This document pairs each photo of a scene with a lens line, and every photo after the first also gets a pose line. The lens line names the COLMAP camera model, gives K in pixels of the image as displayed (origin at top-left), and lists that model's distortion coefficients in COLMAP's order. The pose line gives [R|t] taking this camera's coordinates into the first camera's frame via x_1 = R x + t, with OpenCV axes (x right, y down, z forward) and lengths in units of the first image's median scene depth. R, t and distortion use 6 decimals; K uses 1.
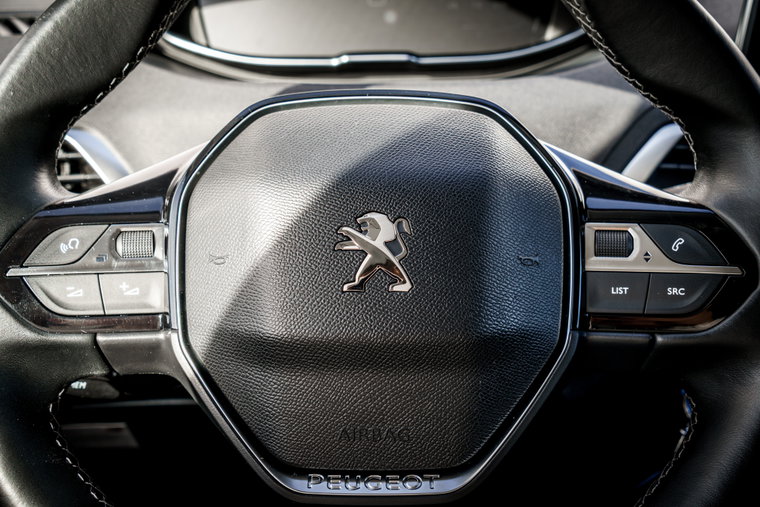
lens RADIAL K [[877.6, 0, 378.1], [0, 877.6, 252.0], [0, 0, 1]] dist [0.035136, 0.000000]
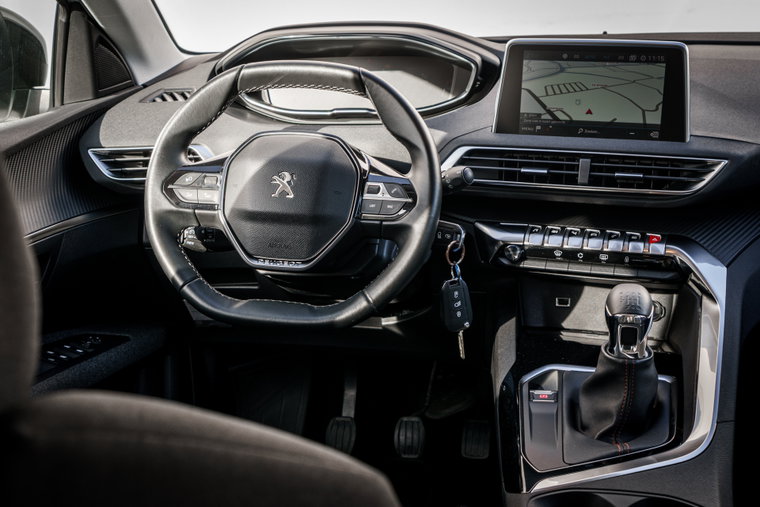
lens RADIAL K [[974.4, 0, 379.6], [0, 974.4, 252.7], [0, 0, 1]] dist [0.014348, 0.000000]
pose [[0.982277, 0.065985, -0.175437, 0.854441], [-0.072515, 0.996883, -0.031070, 0.289223], [0.172841, 0.043241, 0.984000, -2.061881]]
